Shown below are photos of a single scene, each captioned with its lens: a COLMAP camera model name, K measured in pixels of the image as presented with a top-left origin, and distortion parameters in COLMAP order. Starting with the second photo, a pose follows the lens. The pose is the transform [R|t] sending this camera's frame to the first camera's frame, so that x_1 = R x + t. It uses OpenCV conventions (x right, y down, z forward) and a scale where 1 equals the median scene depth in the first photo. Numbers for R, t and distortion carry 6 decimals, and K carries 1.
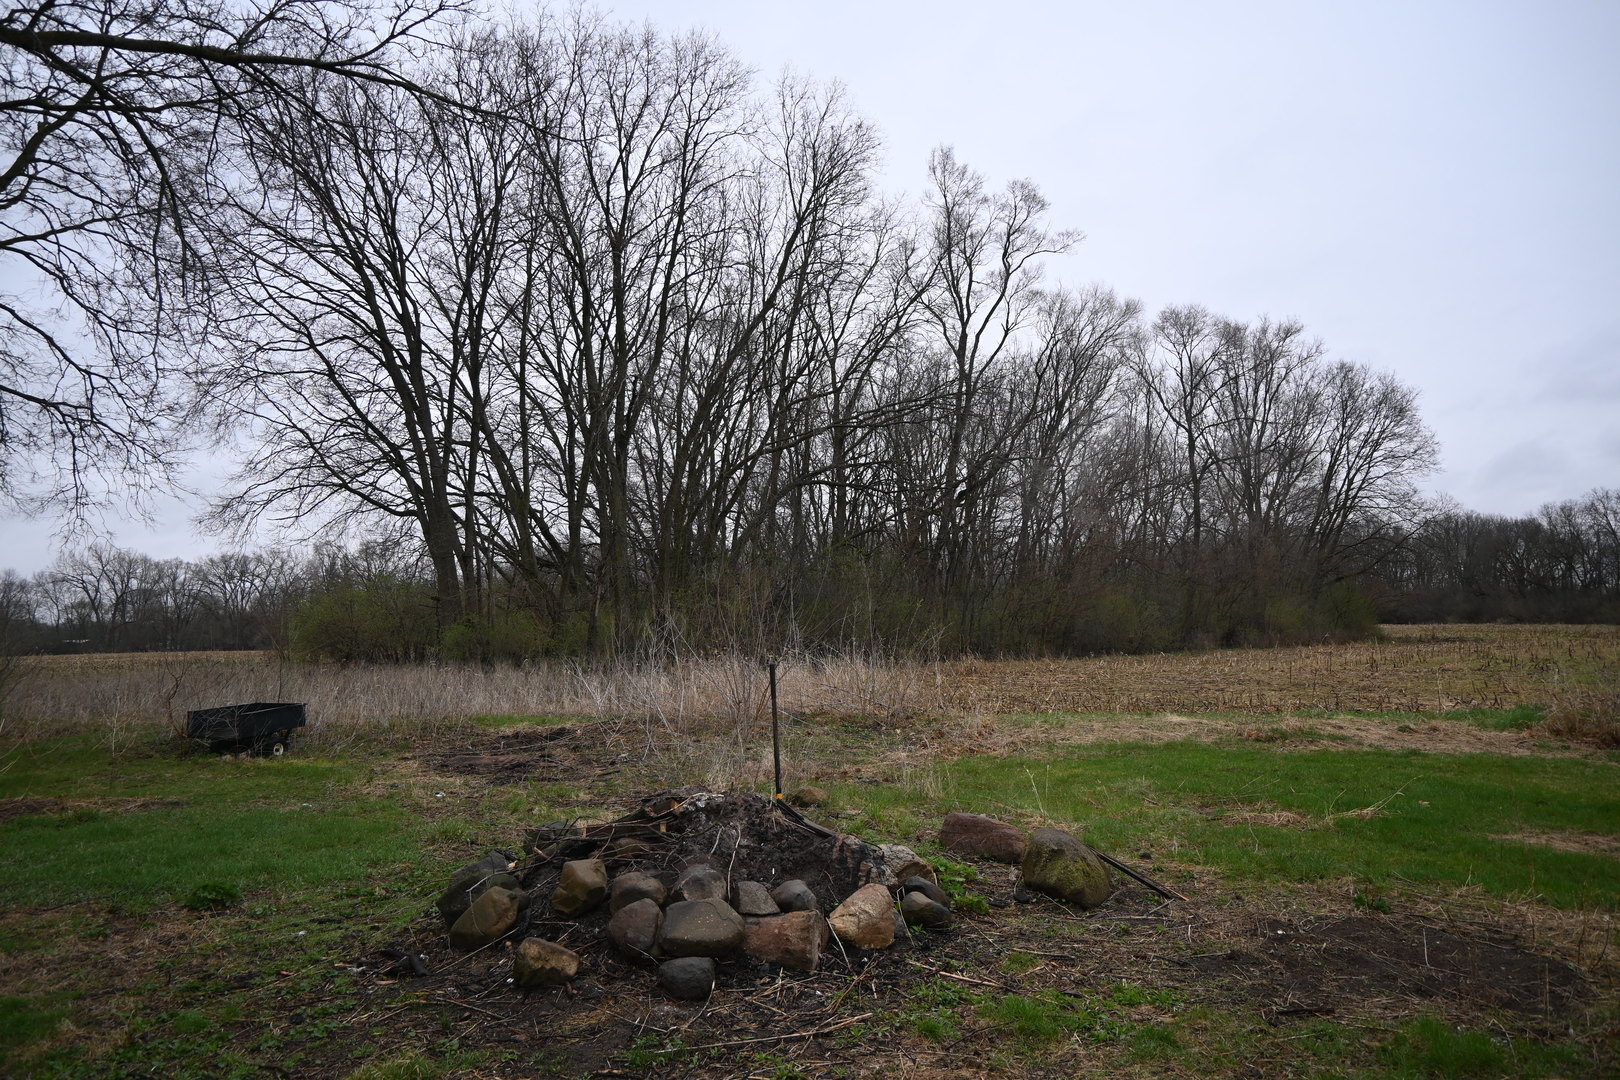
lens RADIAL K [[1106.4, 0, 815.3], [0, 1106.4, 536.3], [0, 0, 1]] dist [-0.001249, 0.000498]
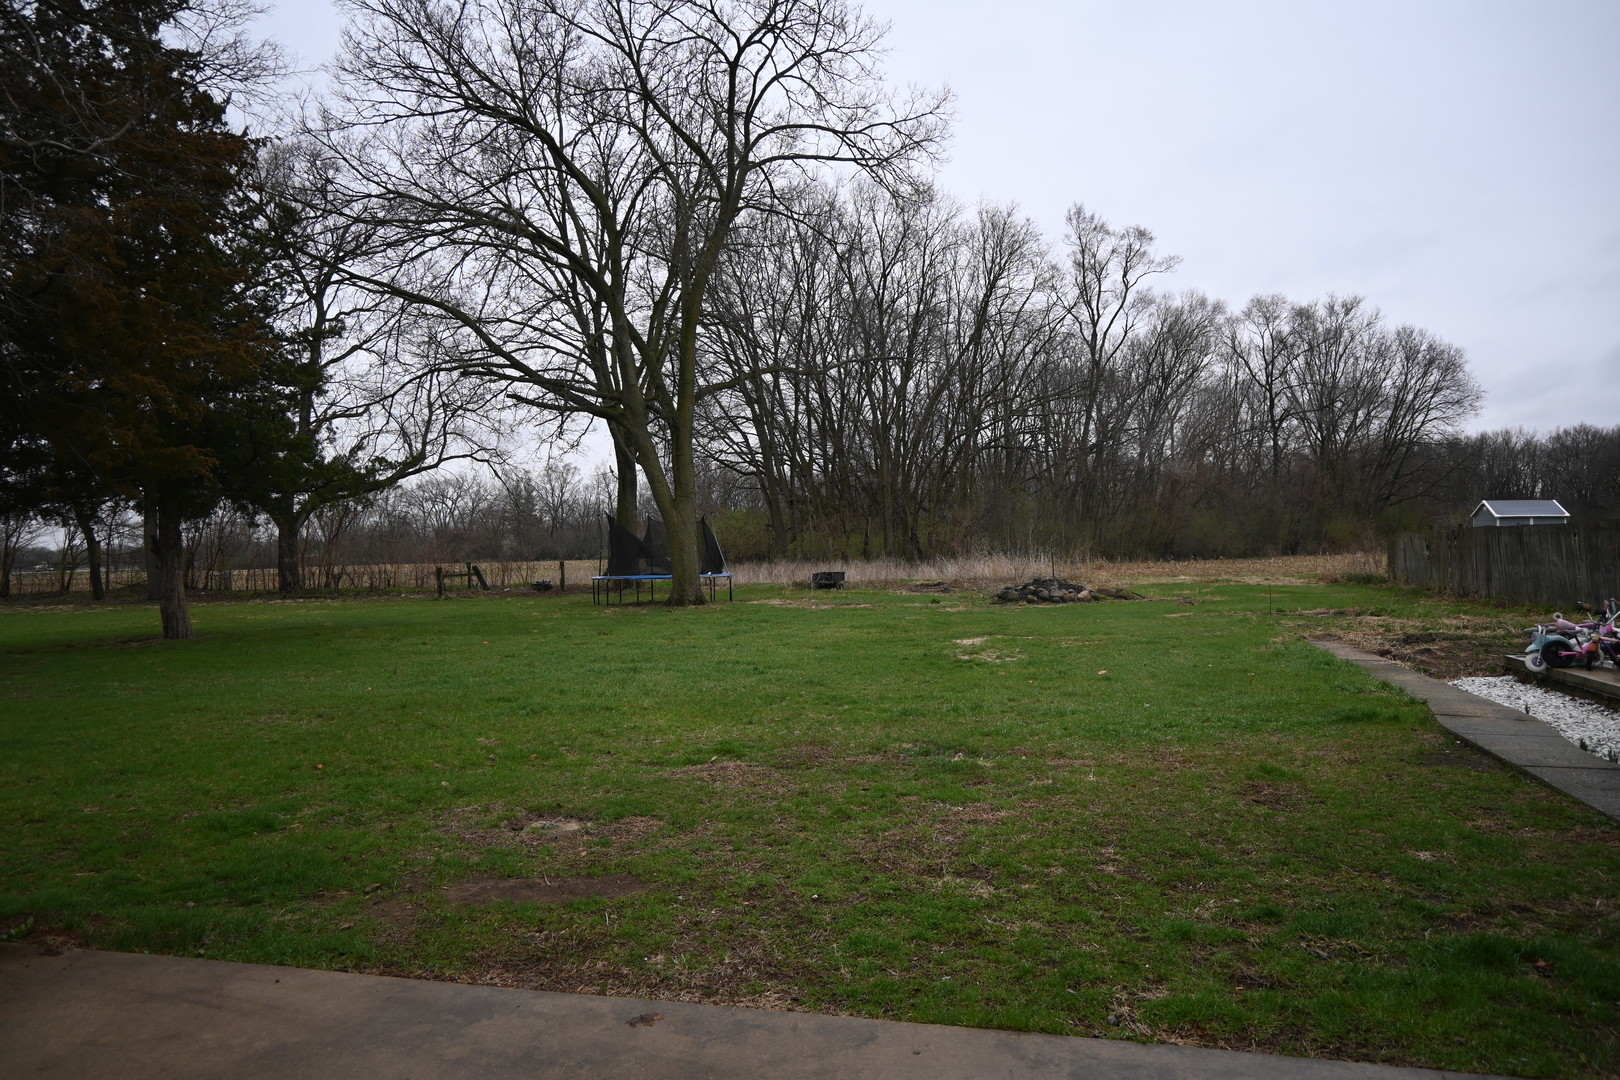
lens RADIAL K [[1122.9, 0, 839.6], [0, 1122.9, 537.8], [0, 0, 1]] dist [-0.003716, -0.000433]
pose [[0.996249, -0.009669, -0.085991, -0.066062], [0.016331, 0.996889, 0.077108, -0.037931], [0.084978, -0.078223, 0.993308, -0.447983]]
